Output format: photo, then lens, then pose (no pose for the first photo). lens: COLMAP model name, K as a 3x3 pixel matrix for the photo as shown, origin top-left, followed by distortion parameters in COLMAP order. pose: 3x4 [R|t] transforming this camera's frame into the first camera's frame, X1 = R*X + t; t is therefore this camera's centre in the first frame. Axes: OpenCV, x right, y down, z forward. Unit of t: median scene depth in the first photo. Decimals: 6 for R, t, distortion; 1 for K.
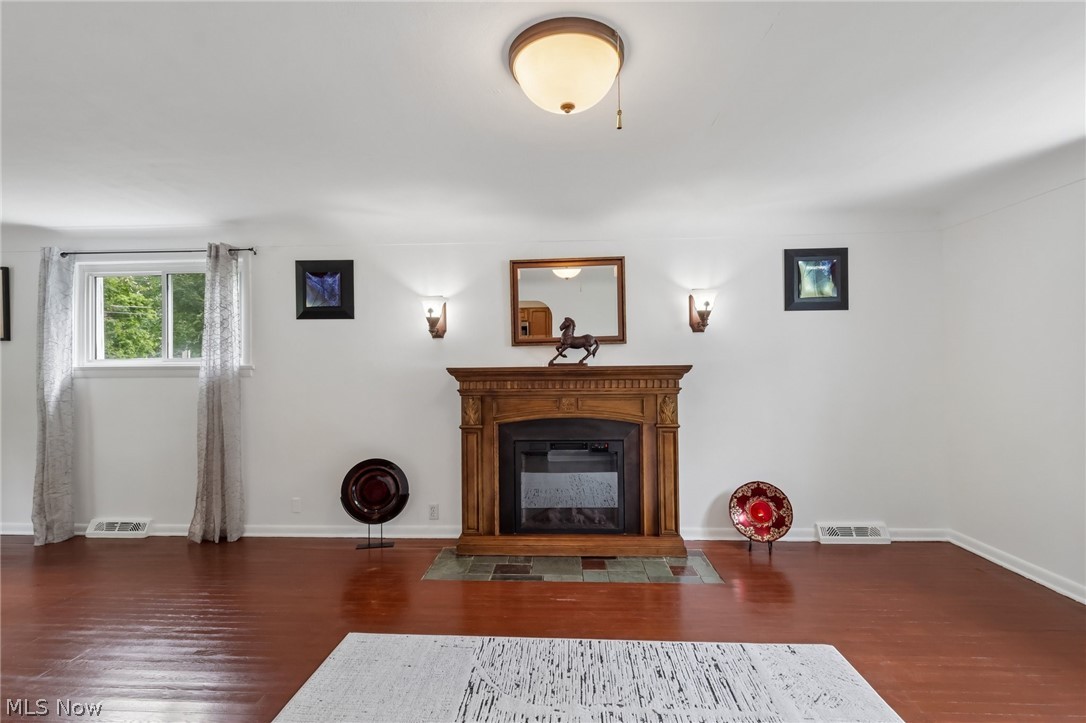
lens RADIAL K [[502.8, 0, 538.4], [0, 502.8, 363.5], [0, 0, 1]] dist [-0.000662, 0.000402]
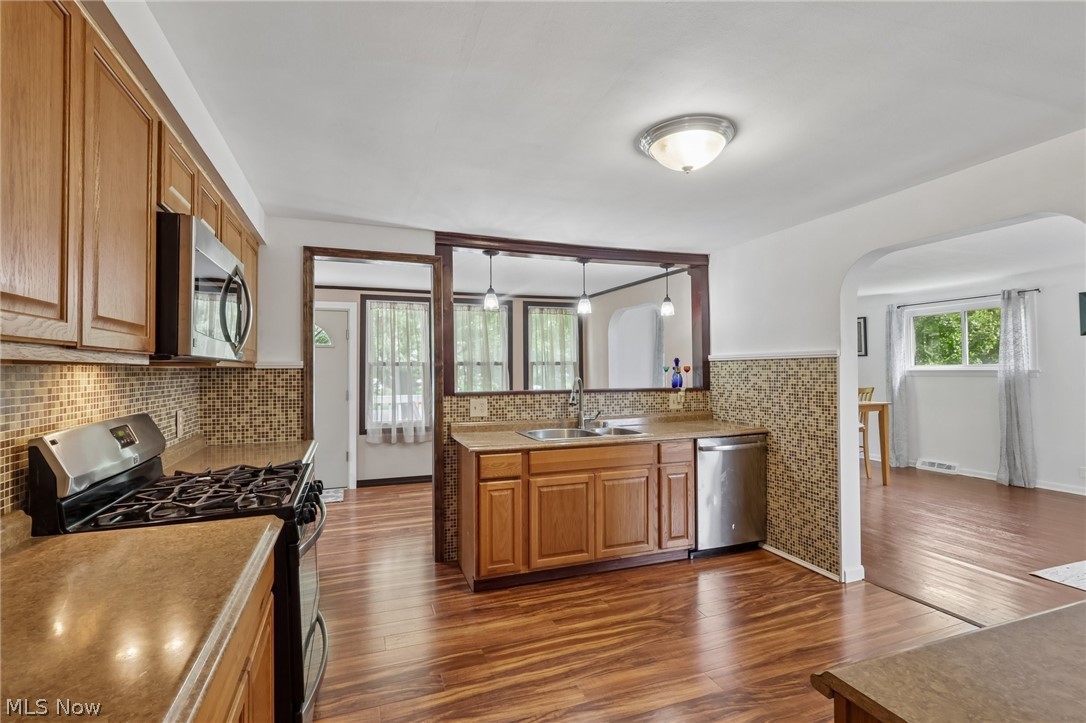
lens RADIAL K [[504.0, 0, 537.3], [0, 504.0, 361.6], [0, 0, 1]] dist [0.001845, -0.000016]
pose [[0.391700, -0.012462, -0.920009, 0.212386], [0.019839, 0.999790, -0.005096, -0.042769], [0.919879, -0.016256, 0.391865, -0.949226]]
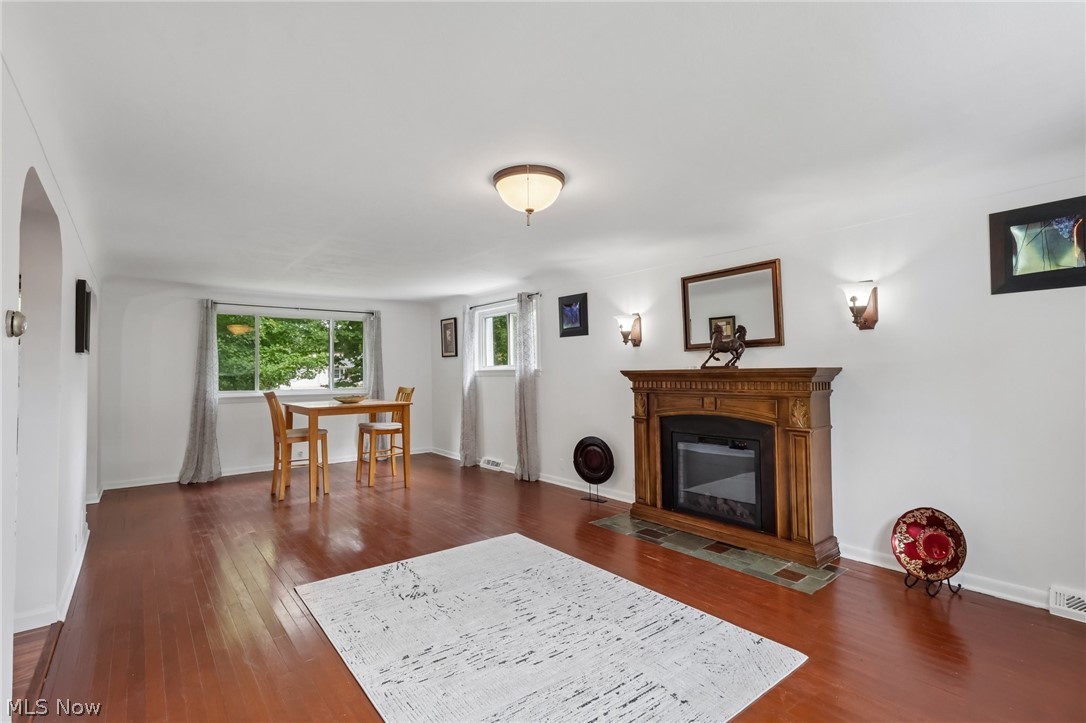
lens RADIAL K [[504.0, 0, 537.3], [0, 504.0, 361.6], [0, 0, 1]] dist [0.001845, -0.000016]
pose [[0.662239, -0.015907, -0.749124, 0.611174], [0.015379, 0.999853, -0.007636, -0.007716], [0.749135, -0.006463, 0.662386, -0.025388]]
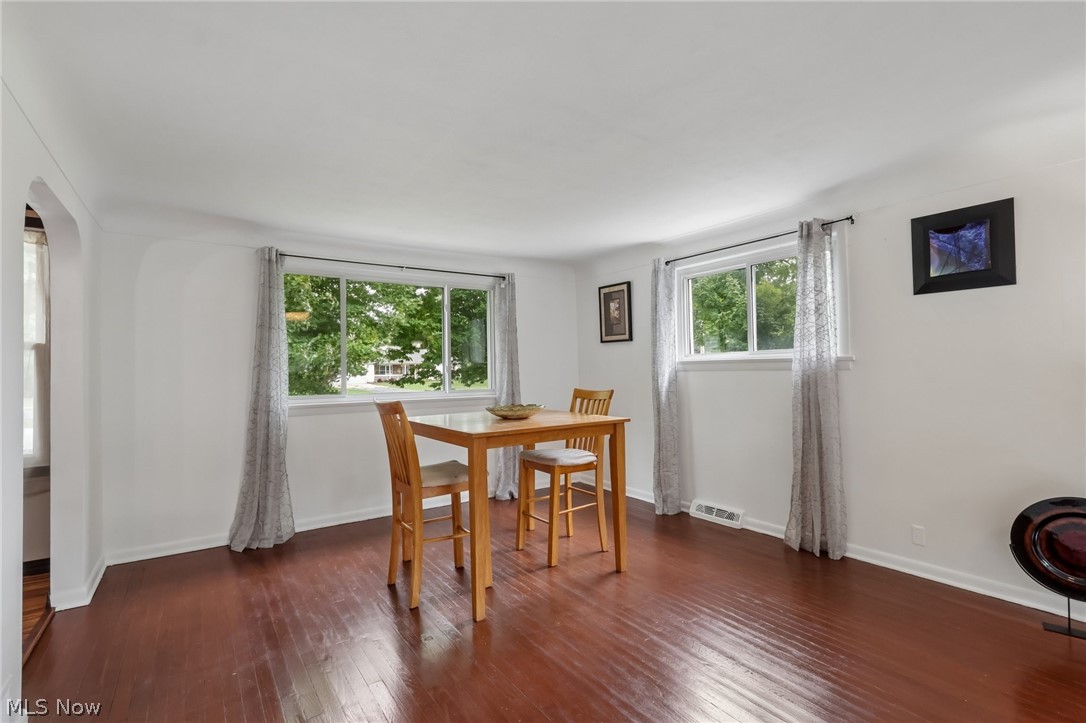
lens RADIAL K [[506.3, 0, 538.2], [0, 506.3, 361.5], [0, 0, 1]] dist [0.001520, 0.000235]
pose [[0.605459, -0.015017, -0.795735, -0.225689], [0.021931, 0.999757, -0.002180, 0.003375], [0.795574, -0.016131, 0.605641, 0.071109]]
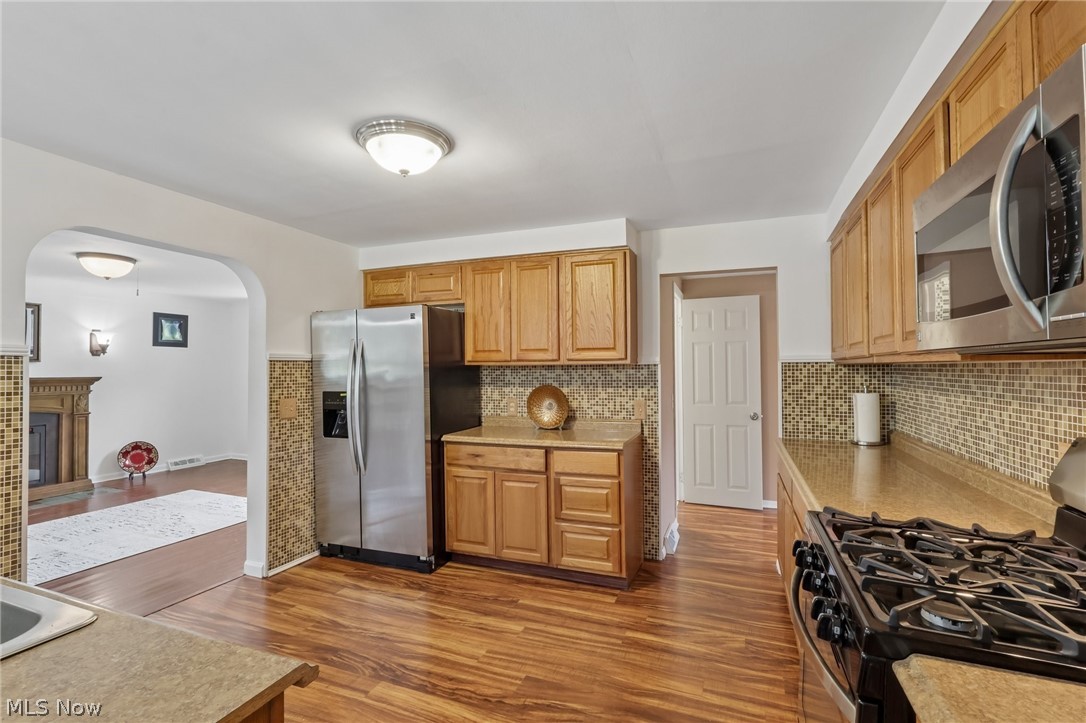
lens RADIAL K [[502.8, 0, 538.4], [0, 502.8, 363.5], [0, 0, 1]] dist [-0.000662, 0.000402]
pose [[0.317503, 0.019011, 0.948067, -0.784947], [-0.015112, 0.999773, -0.014987, -0.036231], [-0.948137, -0.009569, 0.317718, -0.892932]]
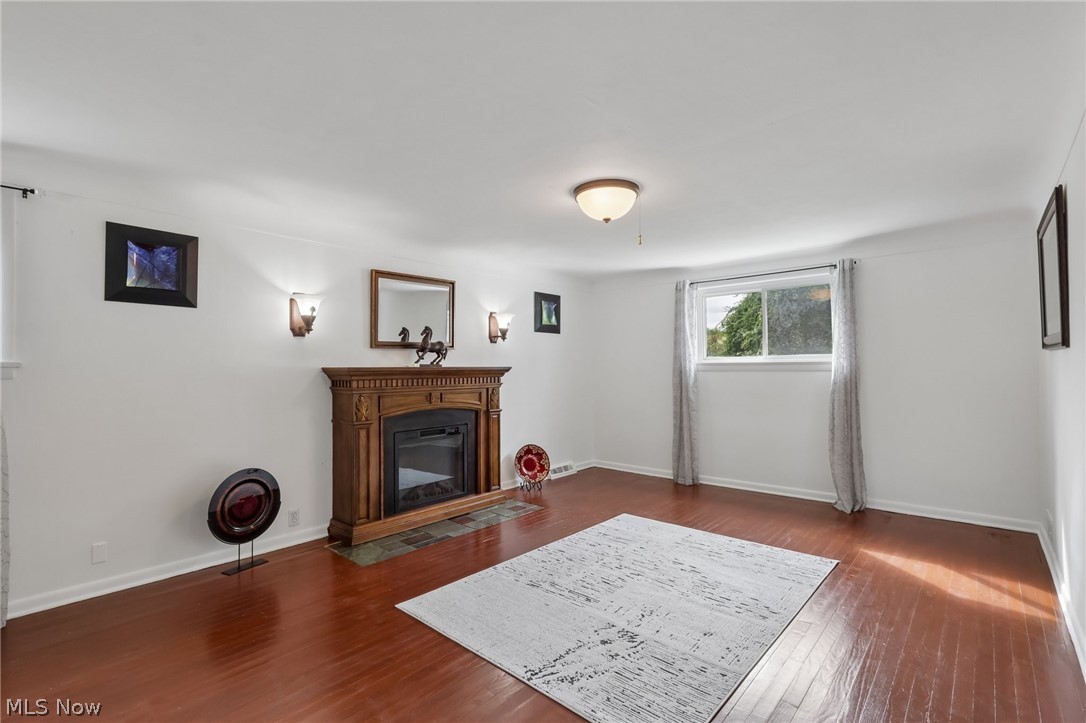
lens RADIAL K [[502.8, 0, 538.4], [0, 502.8, 363.5], [0, 0, 1]] dist [-0.000662, 0.000402]
pose [[0.621166, 0.012906, 0.783572, -0.703708], [-0.007934, 0.999917, -0.010180, 0.007512], [-0.783638, 0.000106, 0.621217, 0.042578]]
